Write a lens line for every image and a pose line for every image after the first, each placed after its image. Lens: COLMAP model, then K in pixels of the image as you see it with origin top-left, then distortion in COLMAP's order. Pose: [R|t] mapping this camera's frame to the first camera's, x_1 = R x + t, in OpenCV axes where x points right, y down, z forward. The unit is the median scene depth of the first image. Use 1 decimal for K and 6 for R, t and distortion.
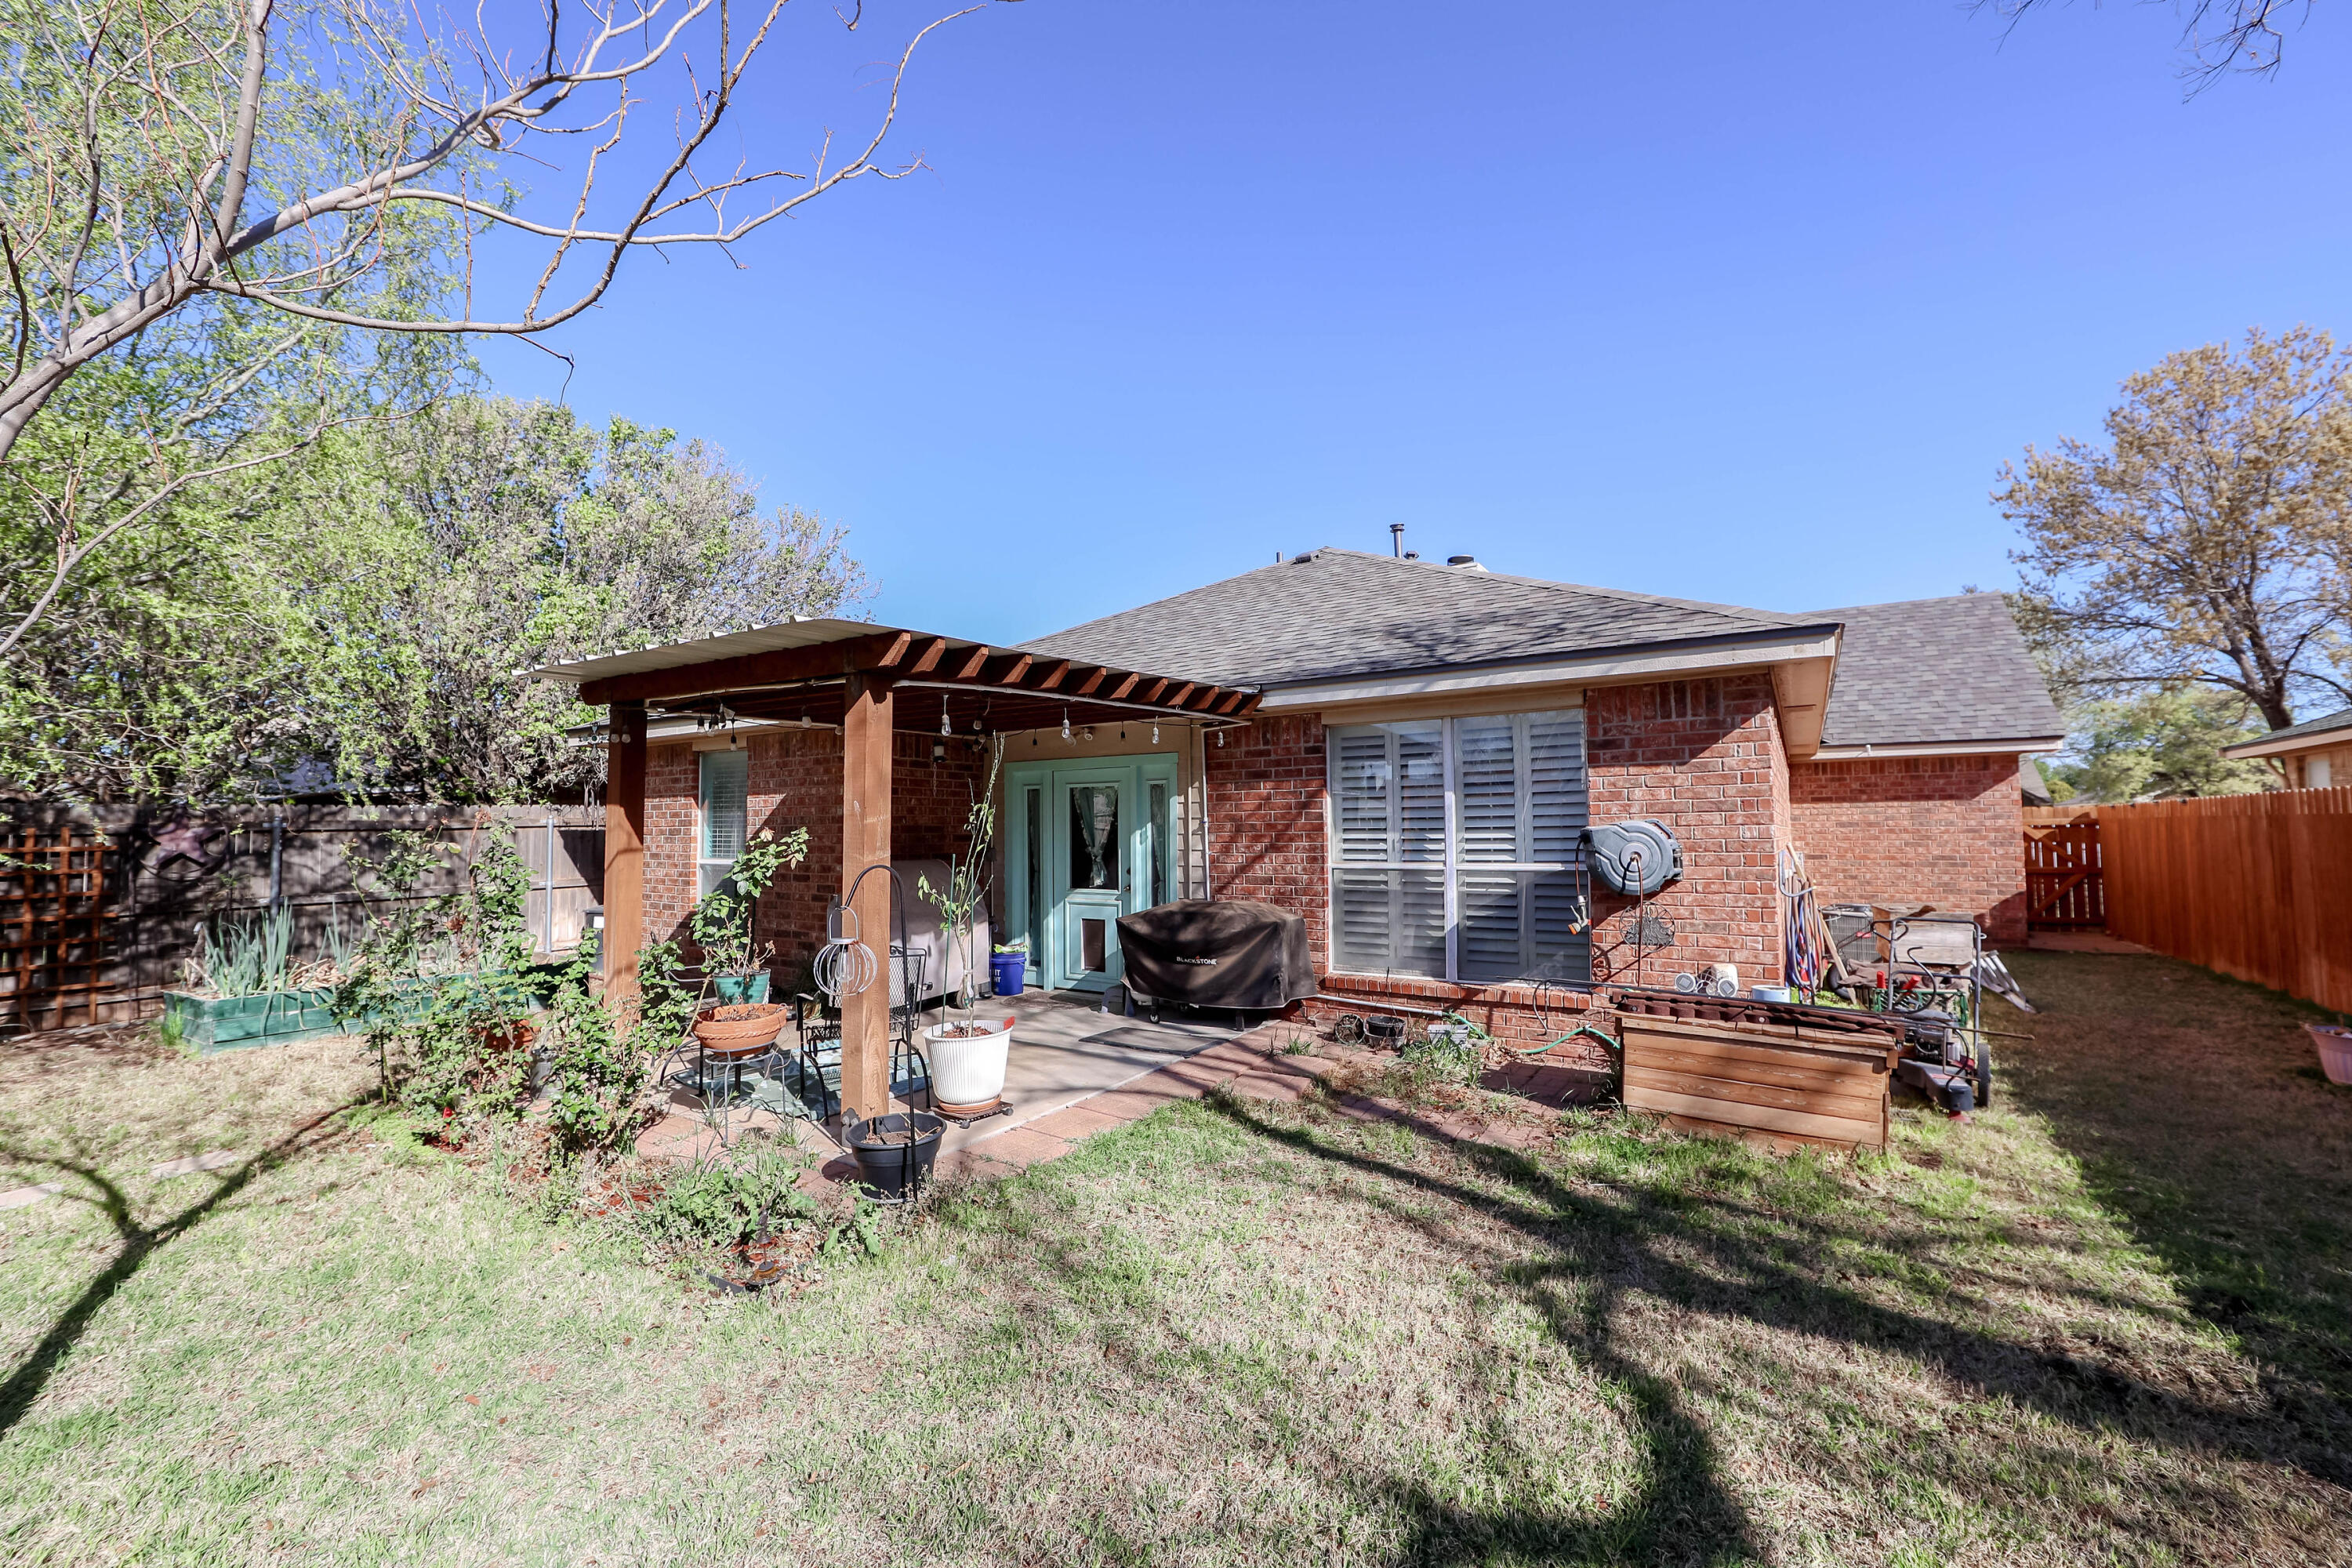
lens RADIAL K [[945.5, 0, 1180.0], [0, 945.5, 781.7], [0, 0, 1]] dist [-0.008318, 0.002692]
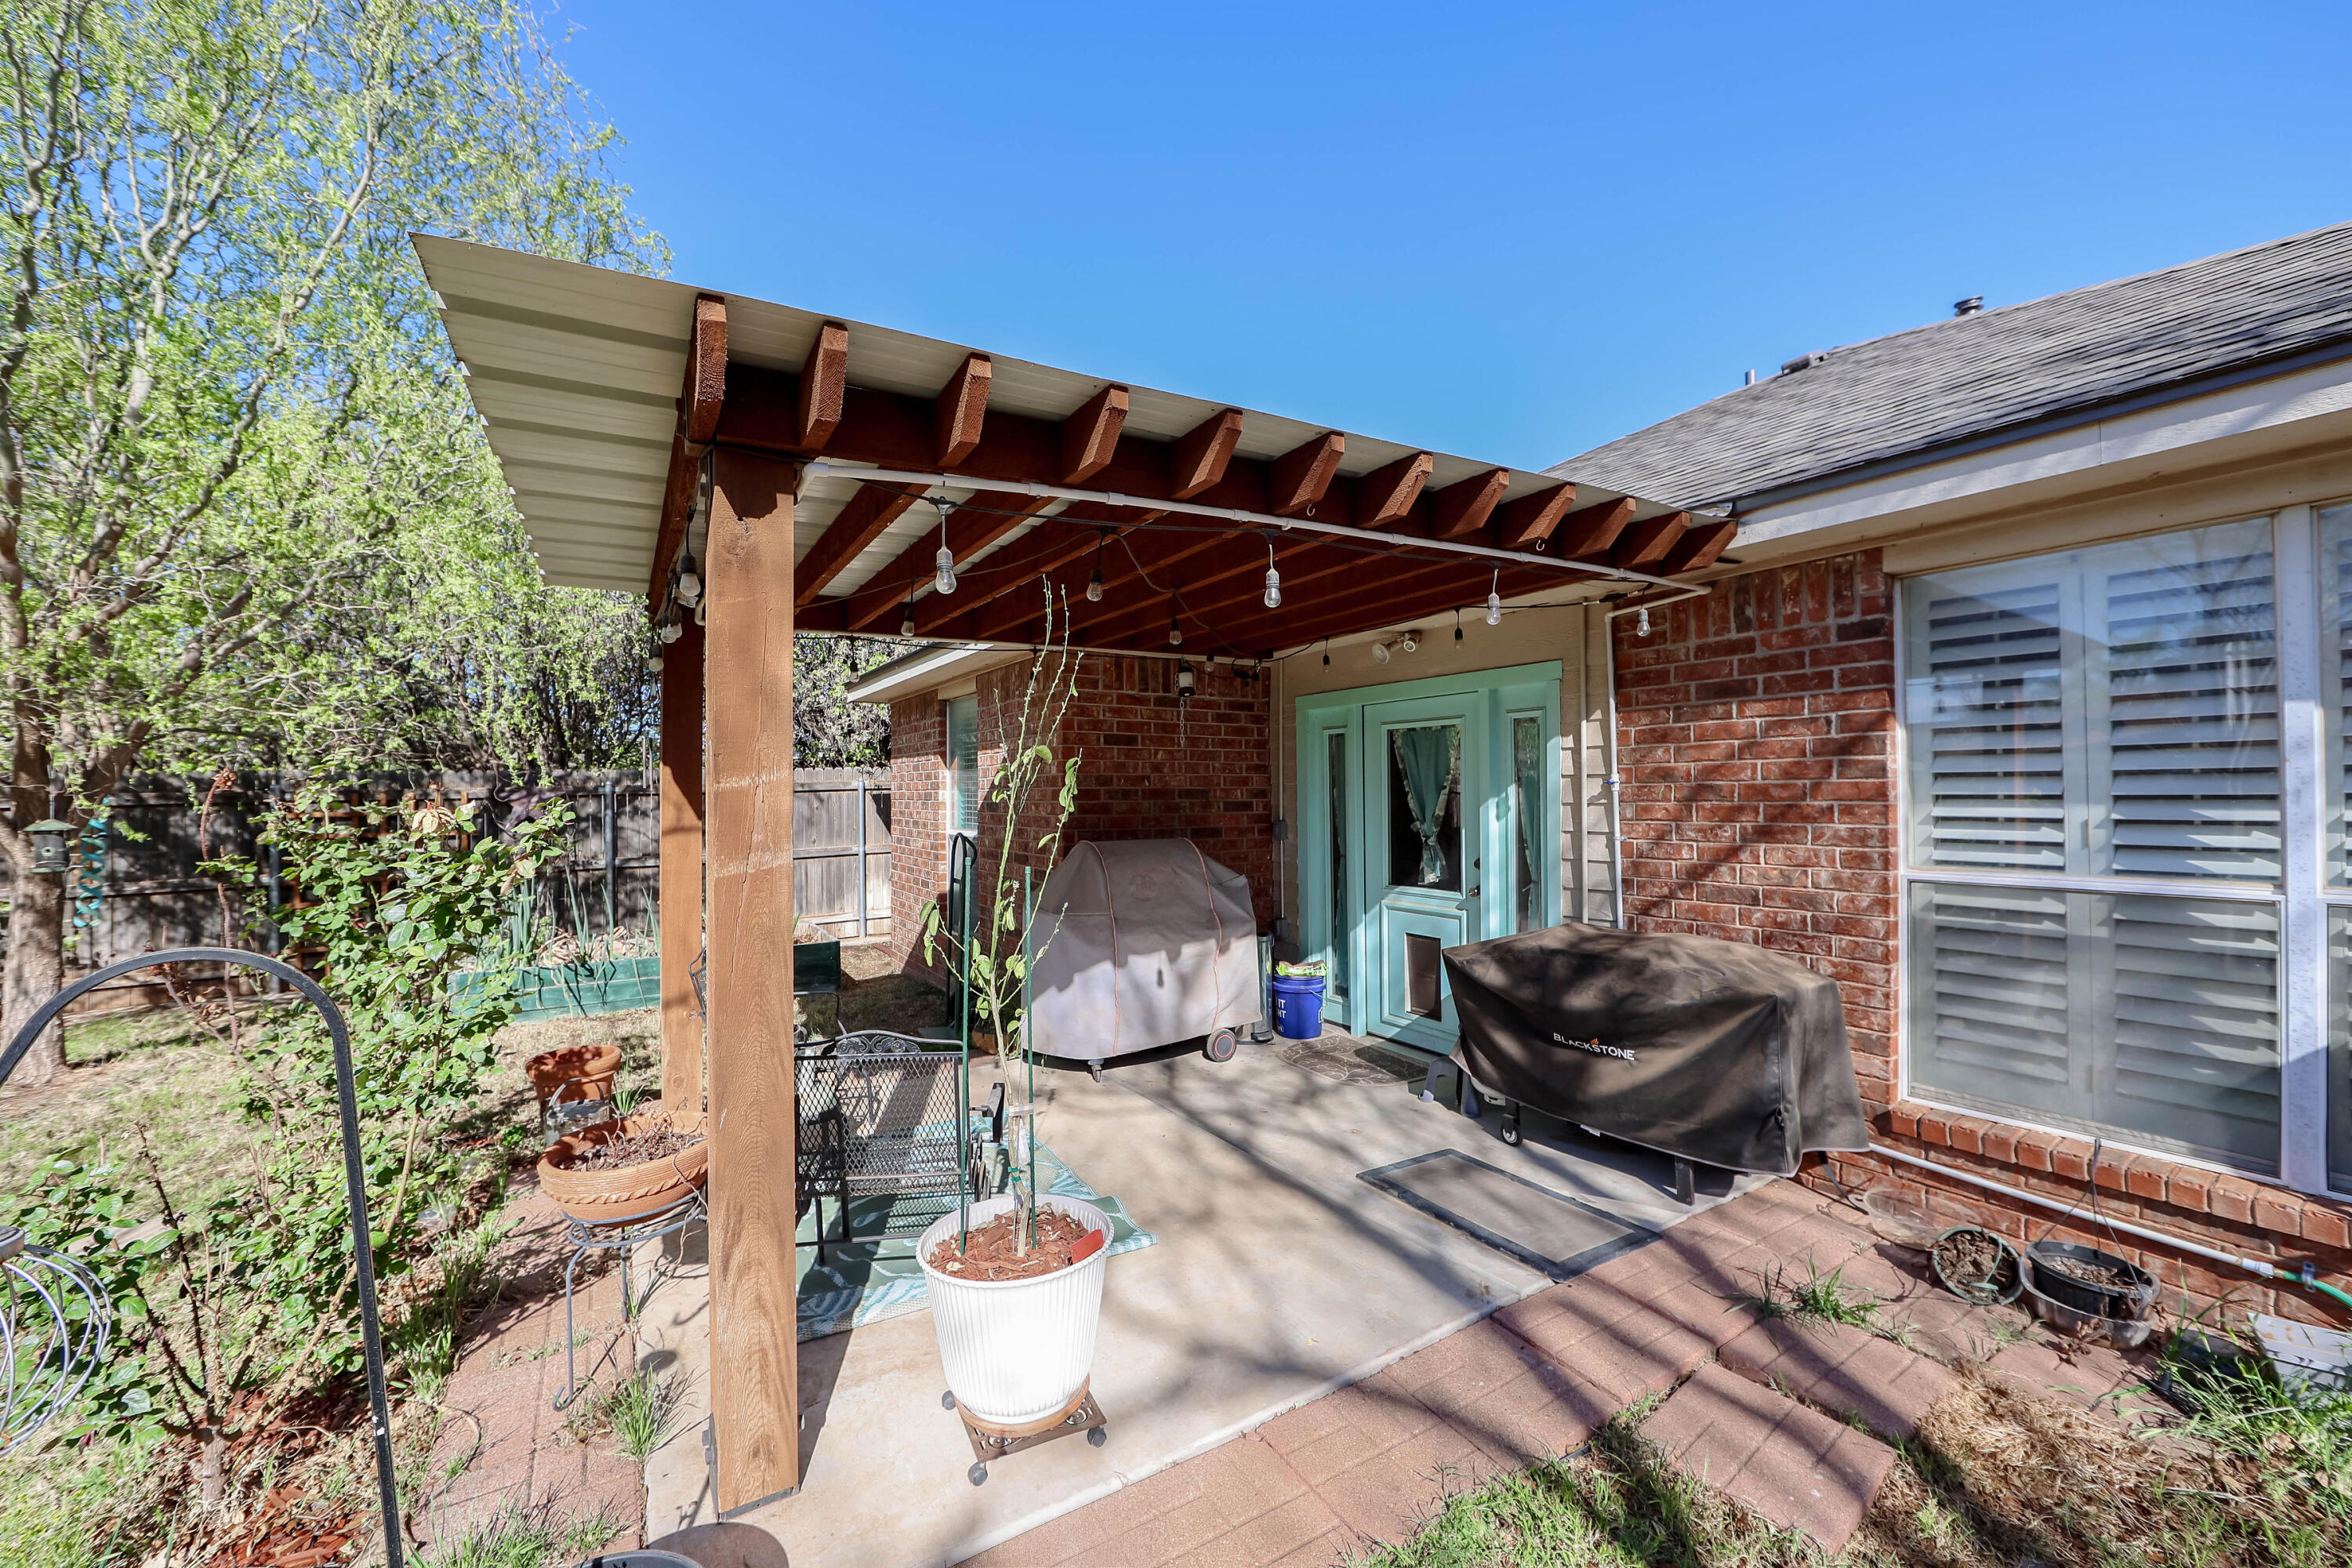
lens RADIAL K [[945.5, 0, 1180.0], [0, 945.5, 781.7], [0, 0, 1]] dist [-0.008318, 0.002692]
pose [[0.911933, -0.005553, -0.410301, 0.022567], [0.023871, 0.998933, 0.039534, 0.015159], [0.409644, -0.045847, 0.911093, 0.413499]]
